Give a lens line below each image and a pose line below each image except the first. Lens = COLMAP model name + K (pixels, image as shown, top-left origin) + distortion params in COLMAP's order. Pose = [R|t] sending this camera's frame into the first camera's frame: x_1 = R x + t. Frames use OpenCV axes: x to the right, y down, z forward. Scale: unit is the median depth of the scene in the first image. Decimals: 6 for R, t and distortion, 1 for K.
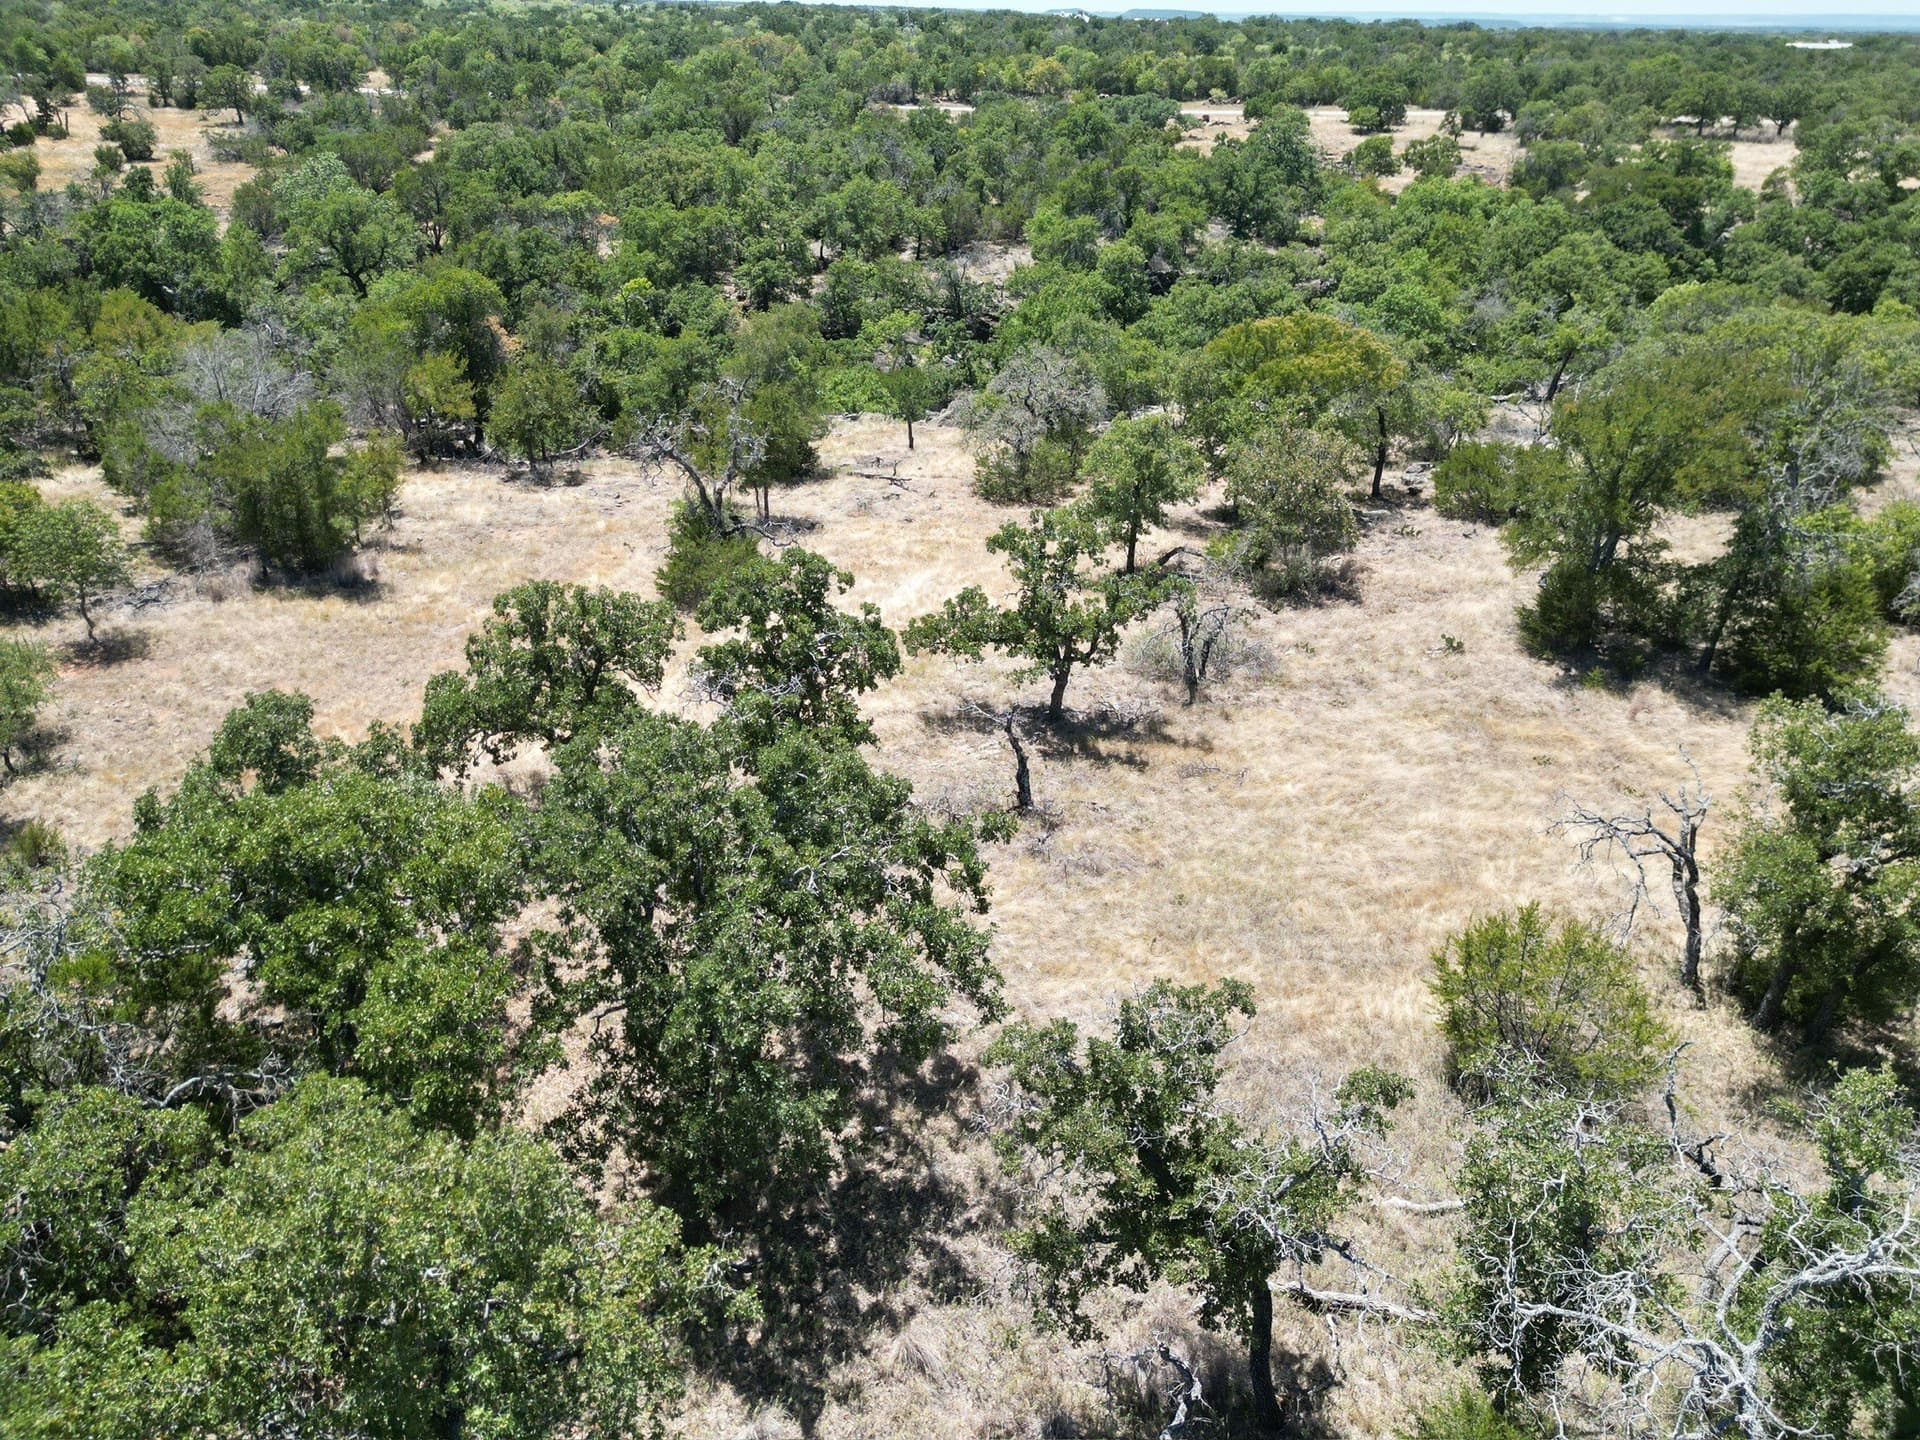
lens RADIAL K [[1343.8, 0, 960.0], [0, 1343.8, 720.0], [0, 0, 1]] dist [0.060809, -0.043820]
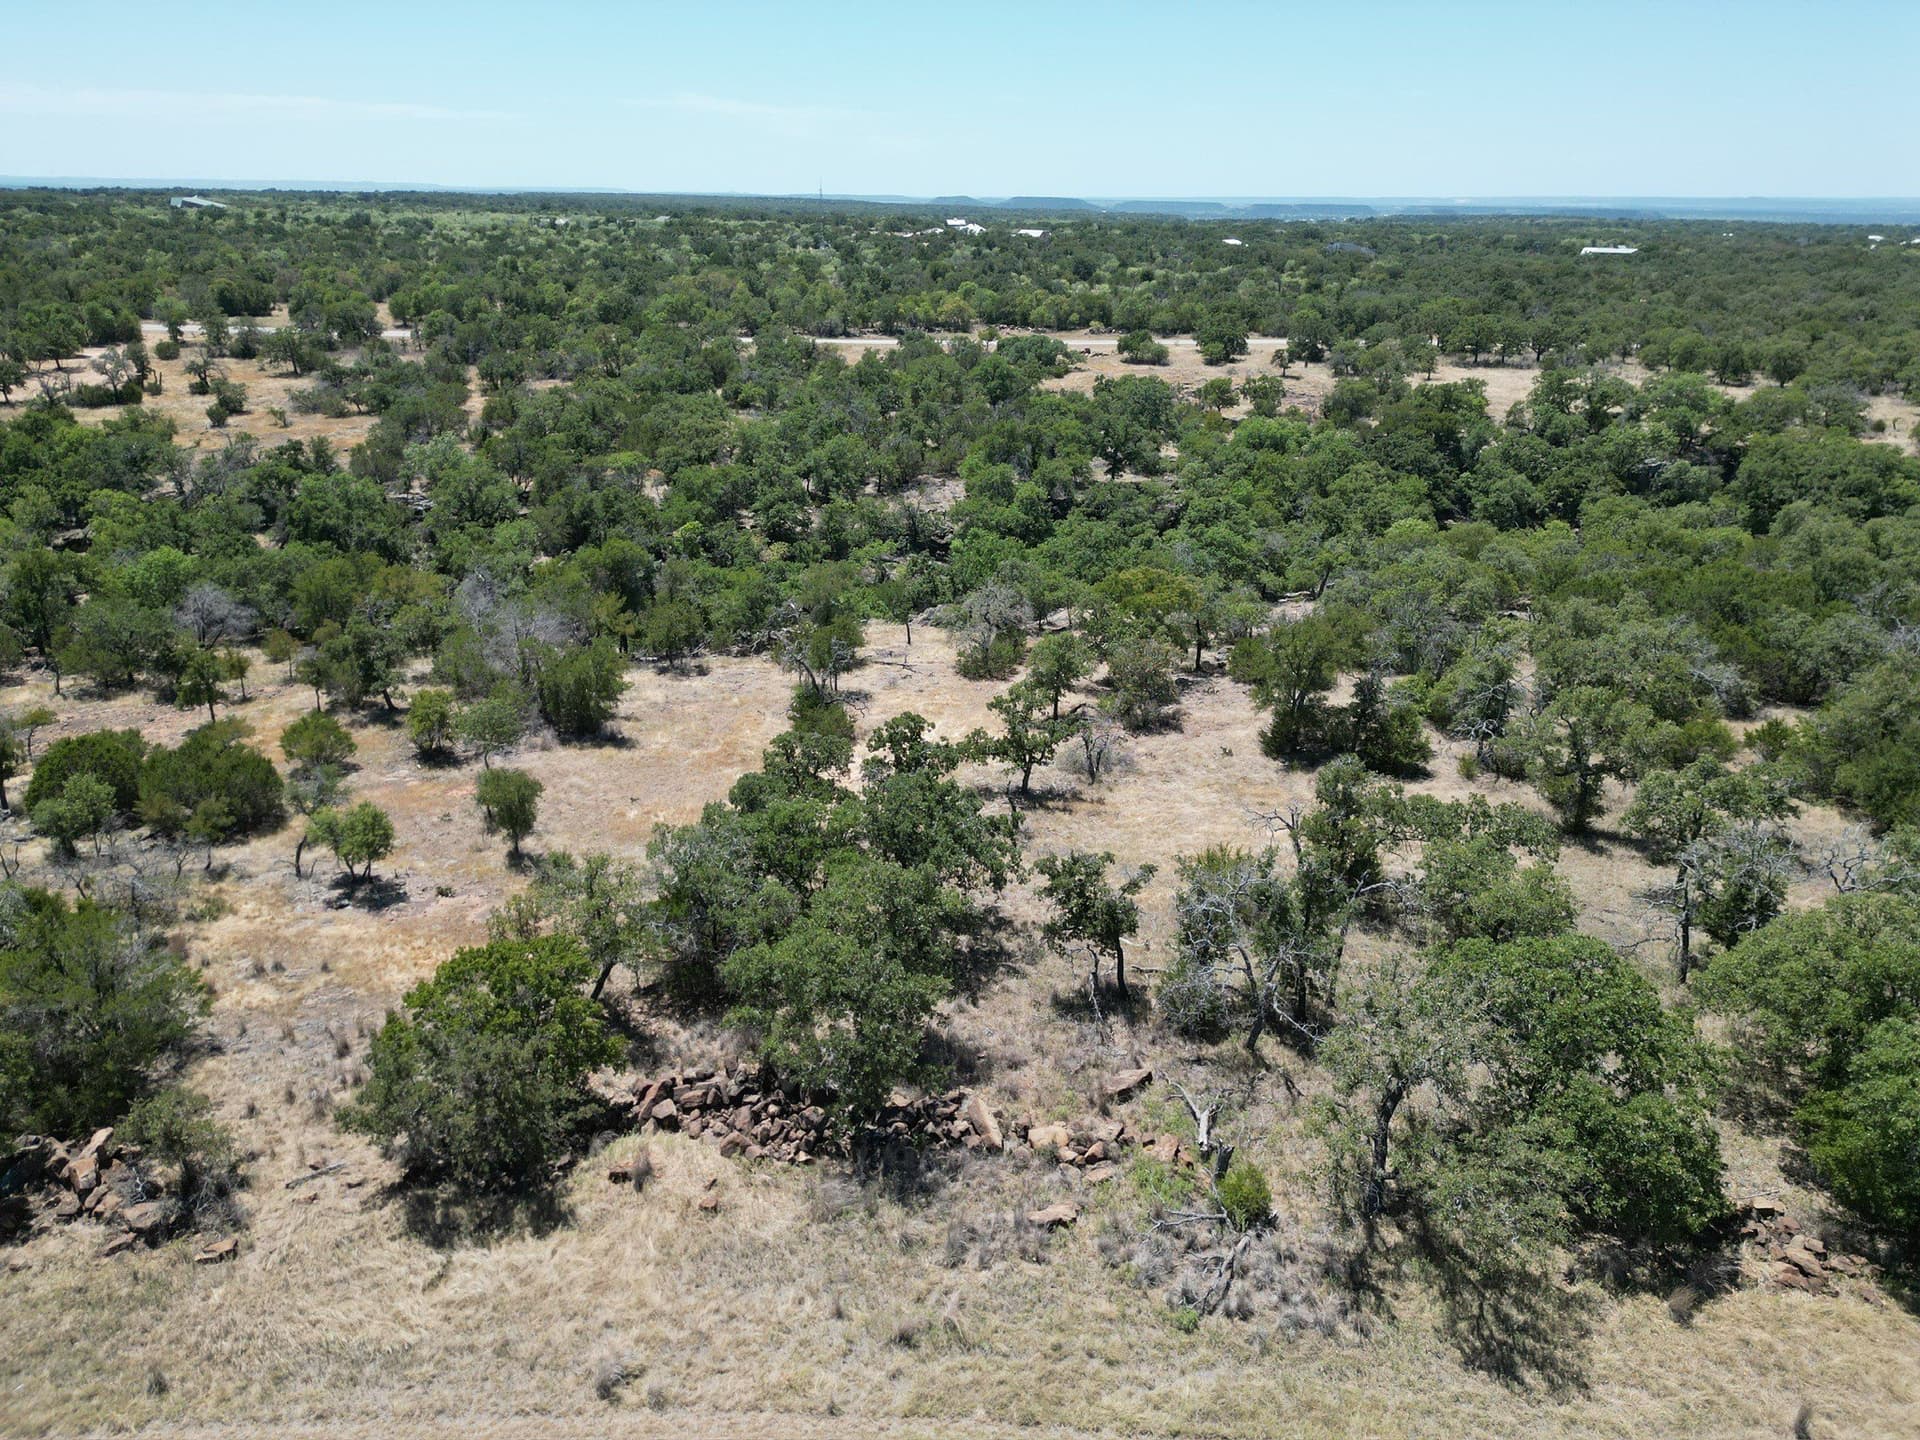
lens RADIAL K [[1343.8, 0, 960.0], [0, 1343.8, 720.0], [0, 0, 1]] dist [0.060809, -0.043820]
pose [[0.997273, -0.030276, 0.067307, -0.126041], [0.037506, 0.993345, -0.108902, 0.085311], [-0.063561, 0.111130, 0.991771, -0.792475]]
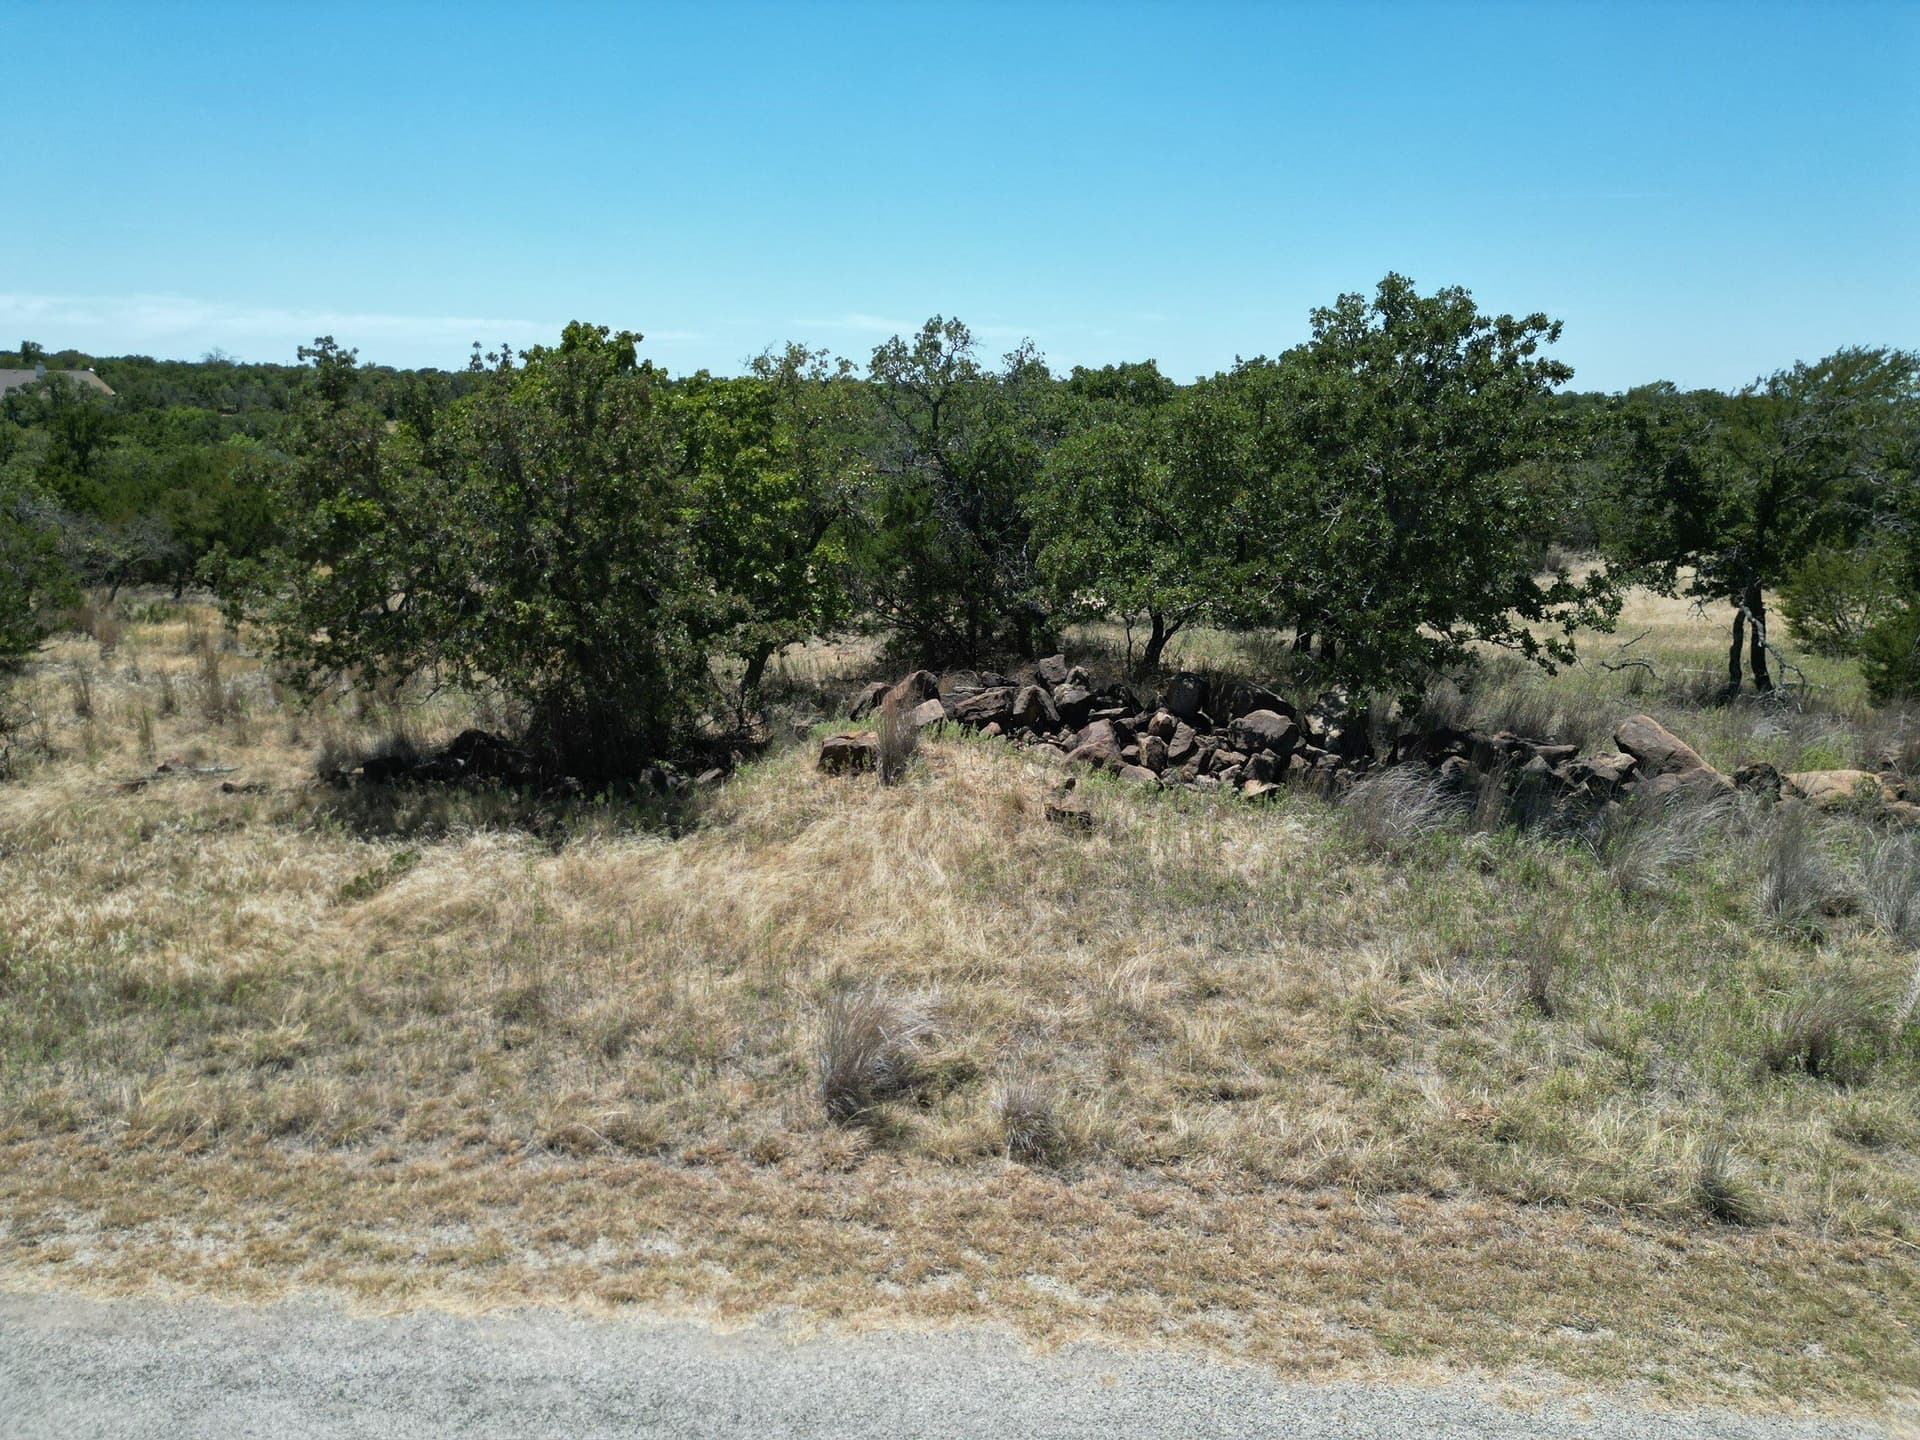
lens RADIAL K [[1343.8, 0, 960.0], [0, 1343.8, 720.0], [0, 0, 1]] dist [0.060809, -0.043820]
pose [[0.999959, 0.005804, -0.006961, -0.265347], [-0.007369, 0.967810, -0.251574, 0.361306], [0.005277, 0.251615, 0.967813, -0.209054]]
